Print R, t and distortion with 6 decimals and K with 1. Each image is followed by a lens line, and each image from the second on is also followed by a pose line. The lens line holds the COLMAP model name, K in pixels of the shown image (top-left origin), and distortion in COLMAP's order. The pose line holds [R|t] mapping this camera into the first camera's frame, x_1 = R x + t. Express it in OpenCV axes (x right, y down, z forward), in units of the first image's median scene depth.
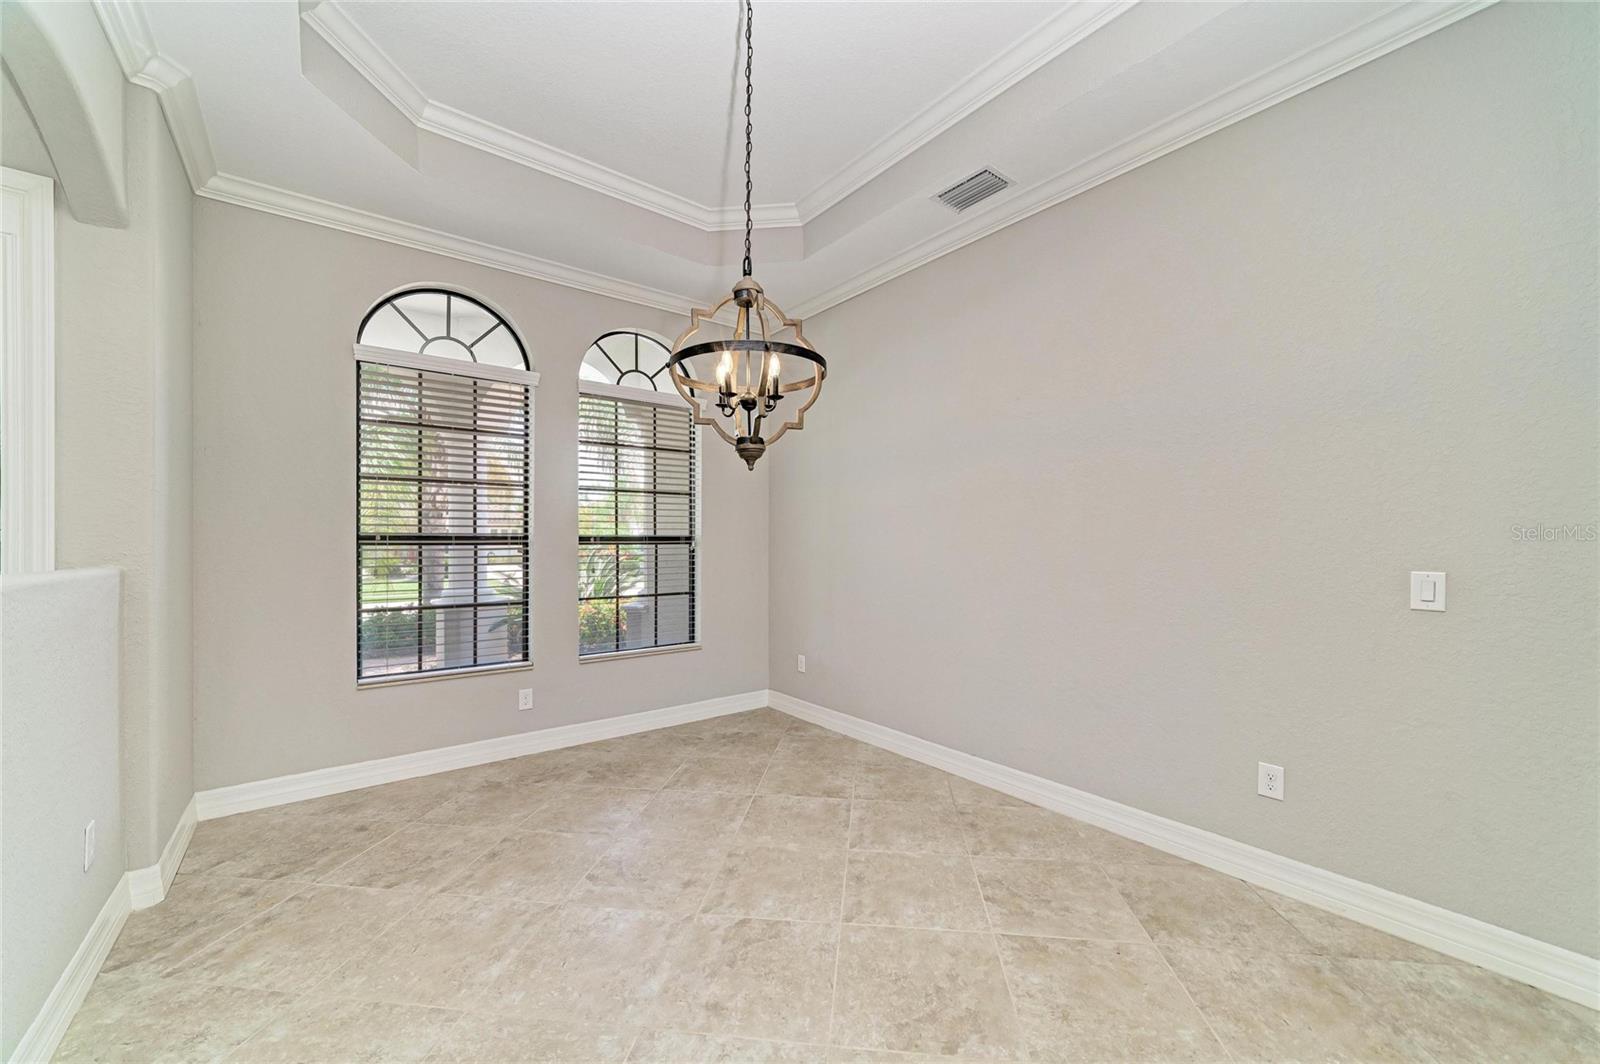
lens RADIAL K [[608.0, 0, 806.1], [0, 608.0, 538.7], [0, 0, 1]] dist [-0.015182, 0.005453]
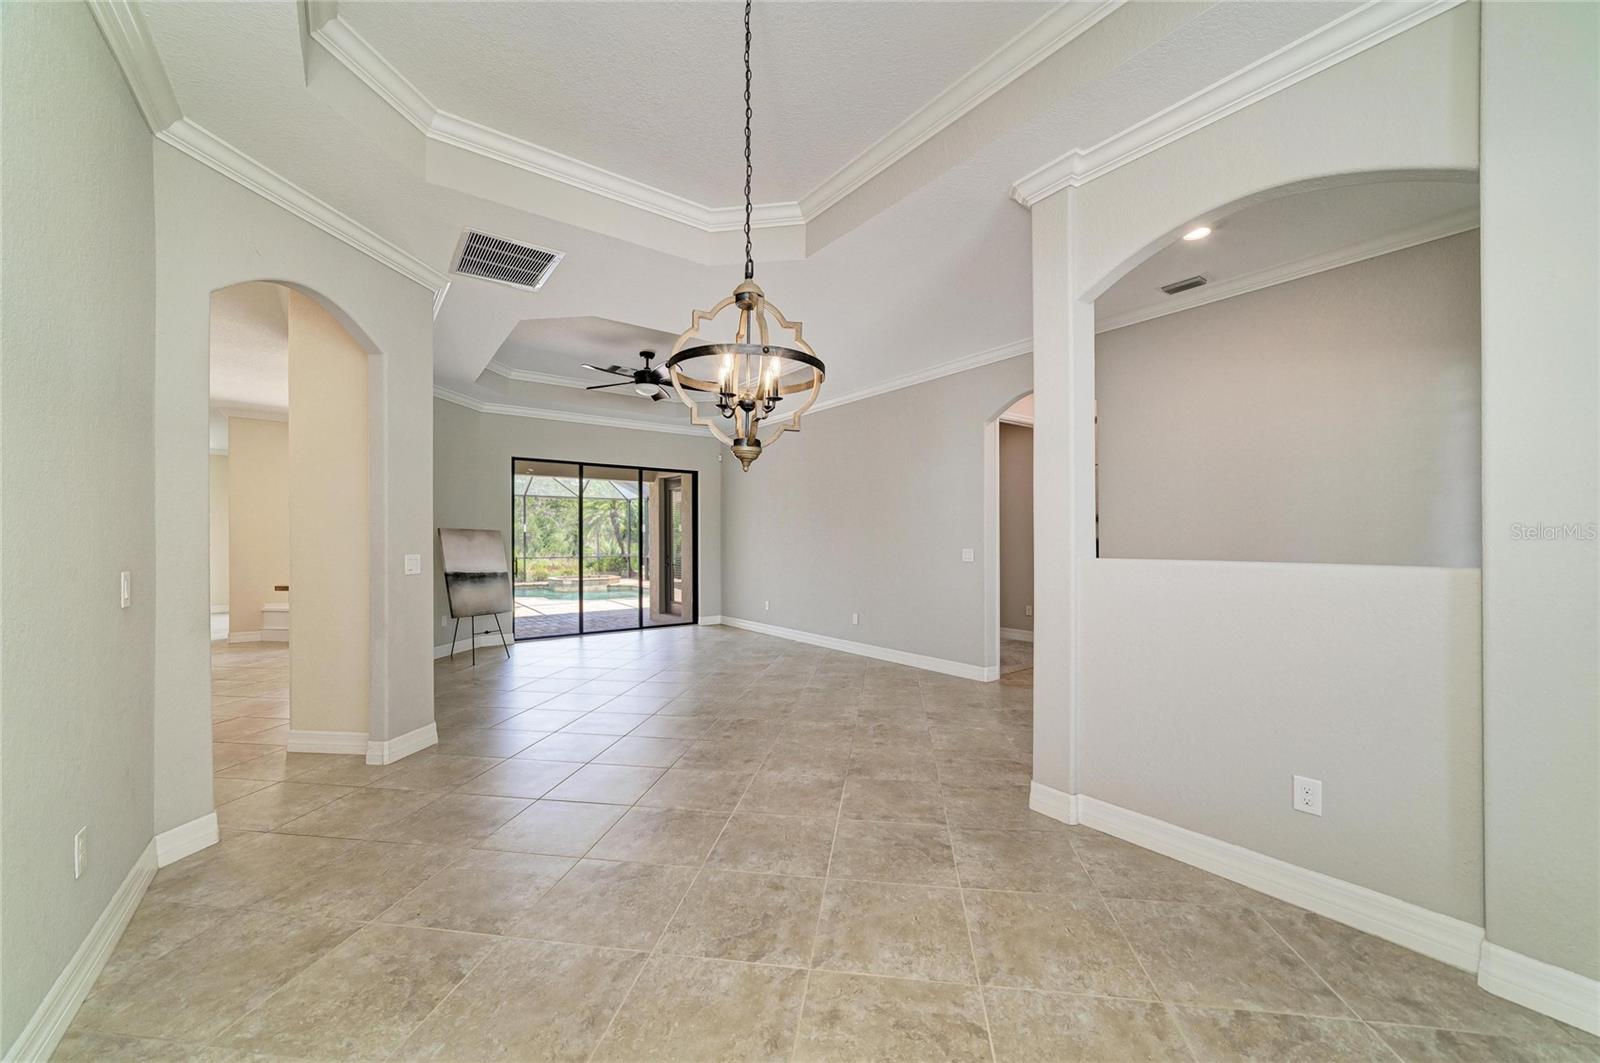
lens RADIAL K [[608.0, 0, 802.0], [0, 608.0, 541.7], [0, 0, 1]] dist [-0.015182, 0.005453]
pose [[-0.999610, 0.005119, 0.027445, -0.139621], [0.005065, 0.999985, -0.002044, 0.004987], [-0.027455, -0.001905, -0.999621, 1.321910]]
